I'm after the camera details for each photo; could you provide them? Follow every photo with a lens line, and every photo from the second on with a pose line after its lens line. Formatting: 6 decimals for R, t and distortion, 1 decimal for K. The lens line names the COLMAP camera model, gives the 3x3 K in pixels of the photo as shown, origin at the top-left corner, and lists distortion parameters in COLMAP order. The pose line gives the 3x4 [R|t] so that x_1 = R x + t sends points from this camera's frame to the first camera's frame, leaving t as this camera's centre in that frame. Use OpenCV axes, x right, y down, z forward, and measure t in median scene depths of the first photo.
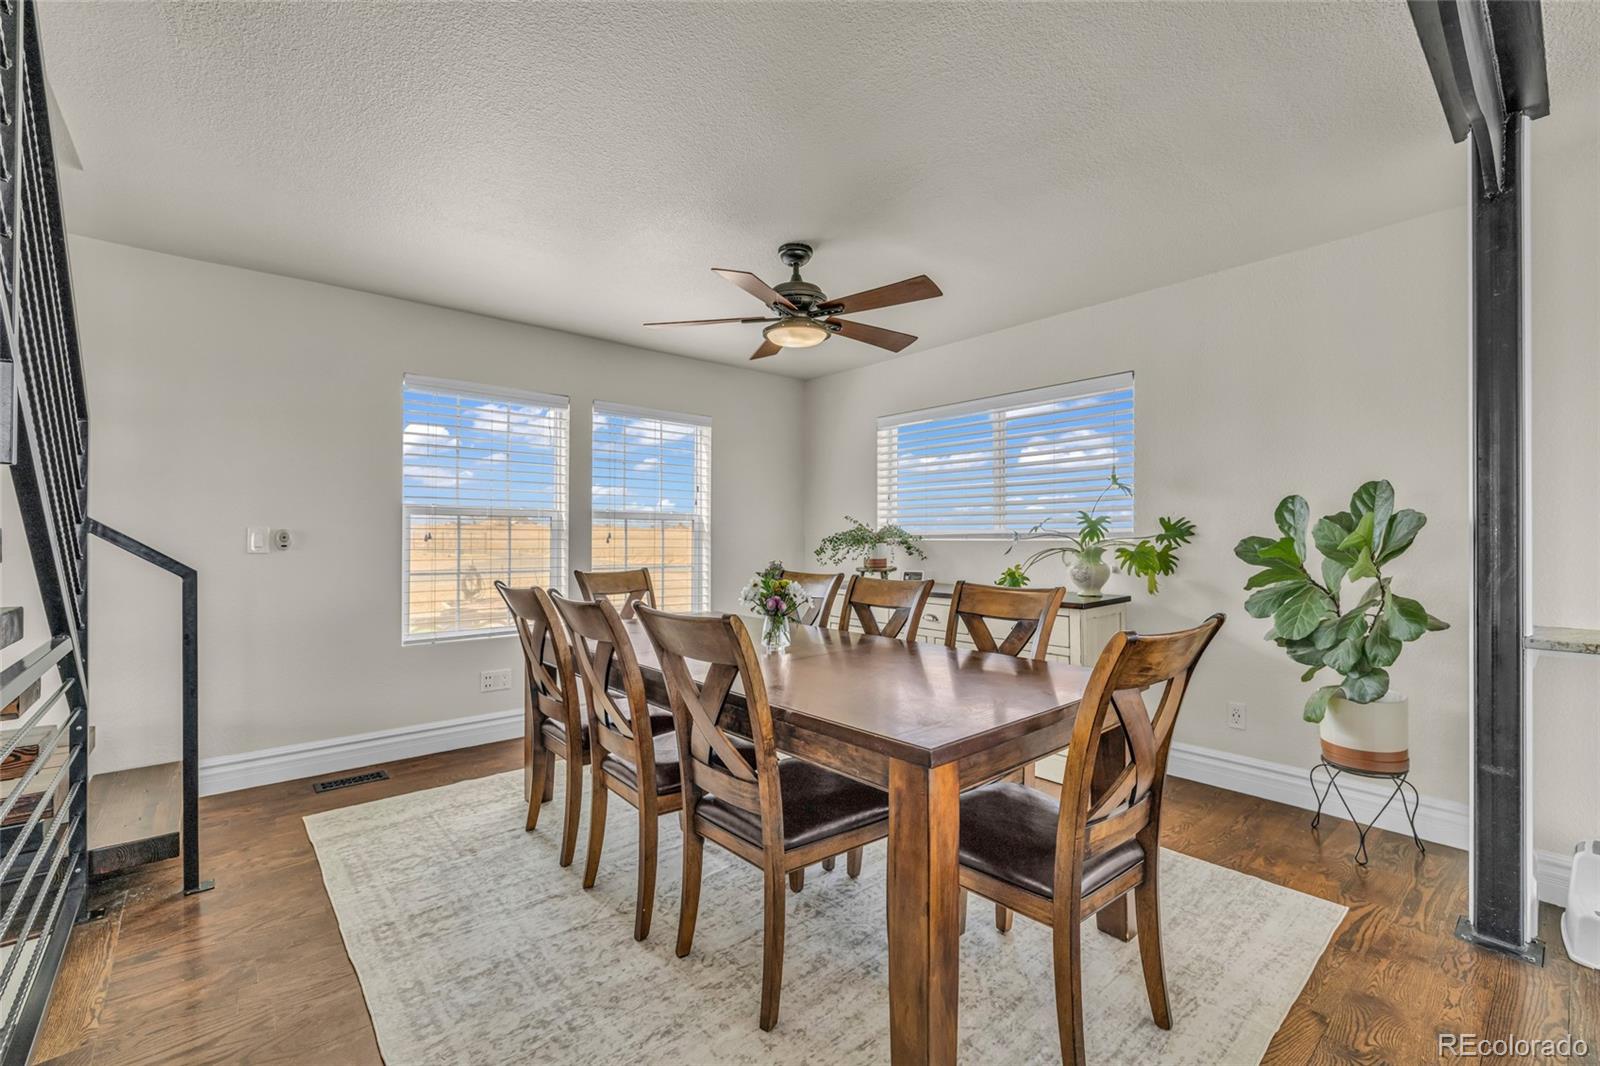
lens RADIAL K [[673.3, 0, 794.5], [0, 673.3, 533.4], [0, 0, 1]] dist [0.001769, -0.000985]
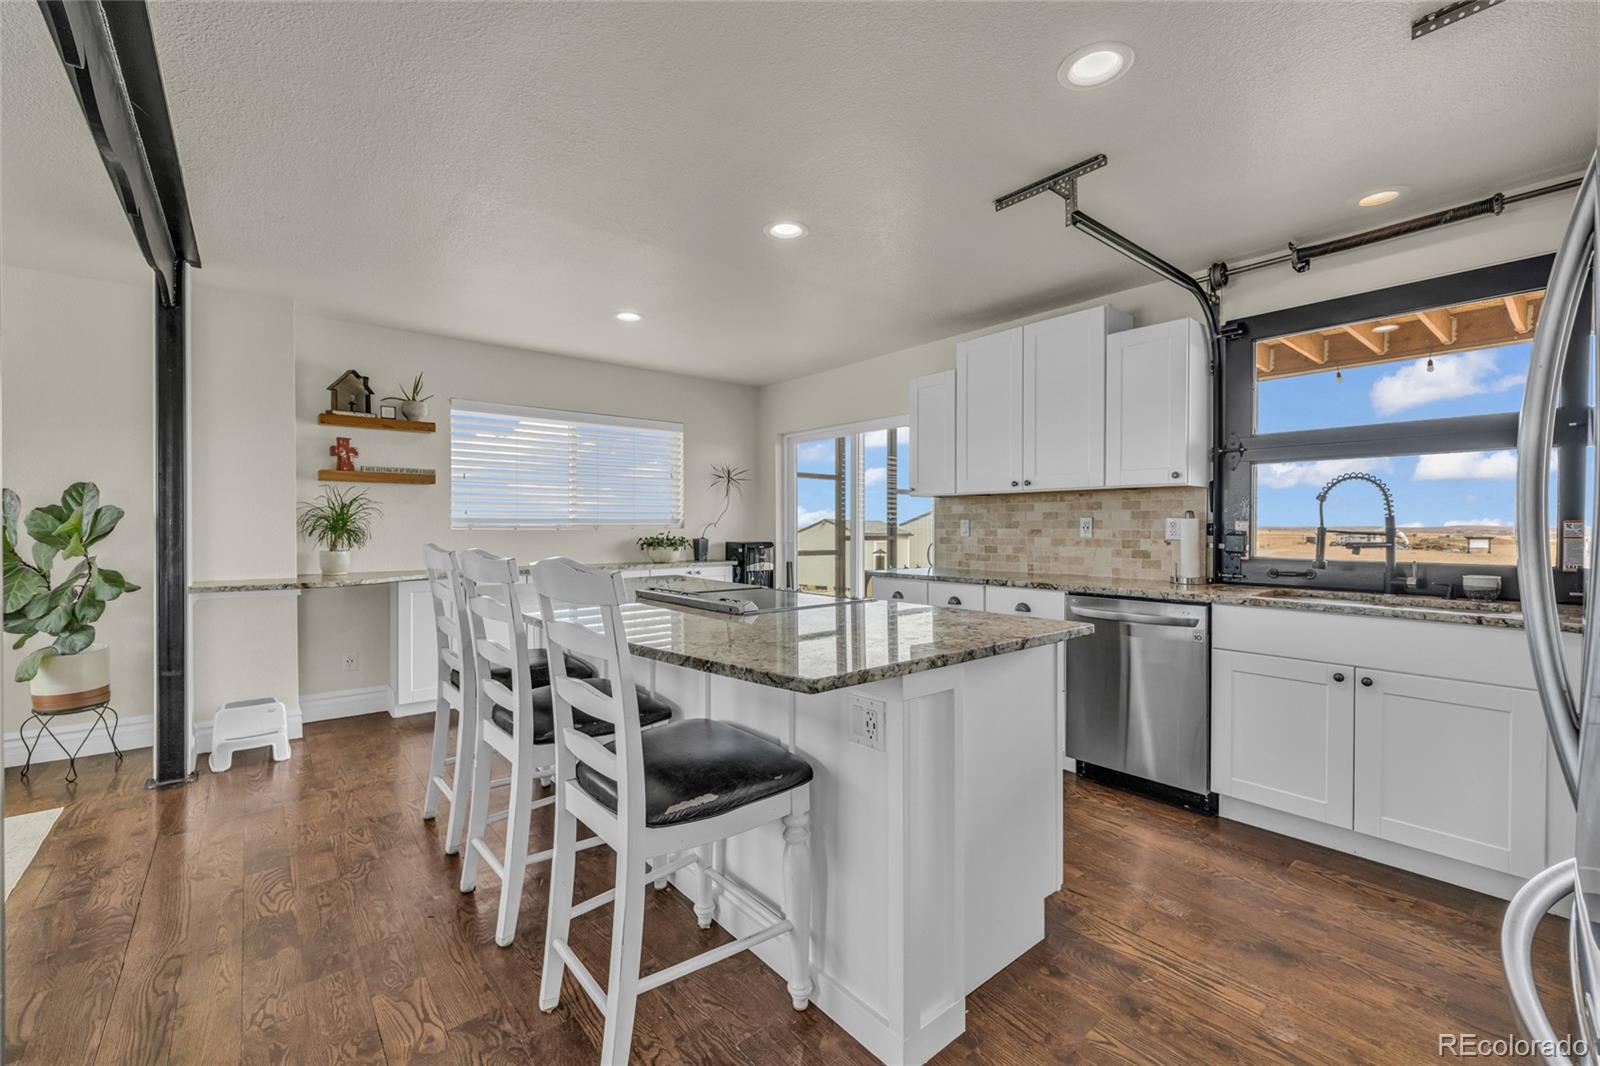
lens RADIAL K [[673.3, 0, 797.4], [0, 673.3, 529.8], [0, 0, 1]] dist [0.001769, -0.000985]
pose [[0.022886, -0.002829, 0.999734, -0.415247], [-0.002254, 0.999993, 0.002881, 0.007043], [-0.999736, -0.002320, 0.022879, -0.416940]]
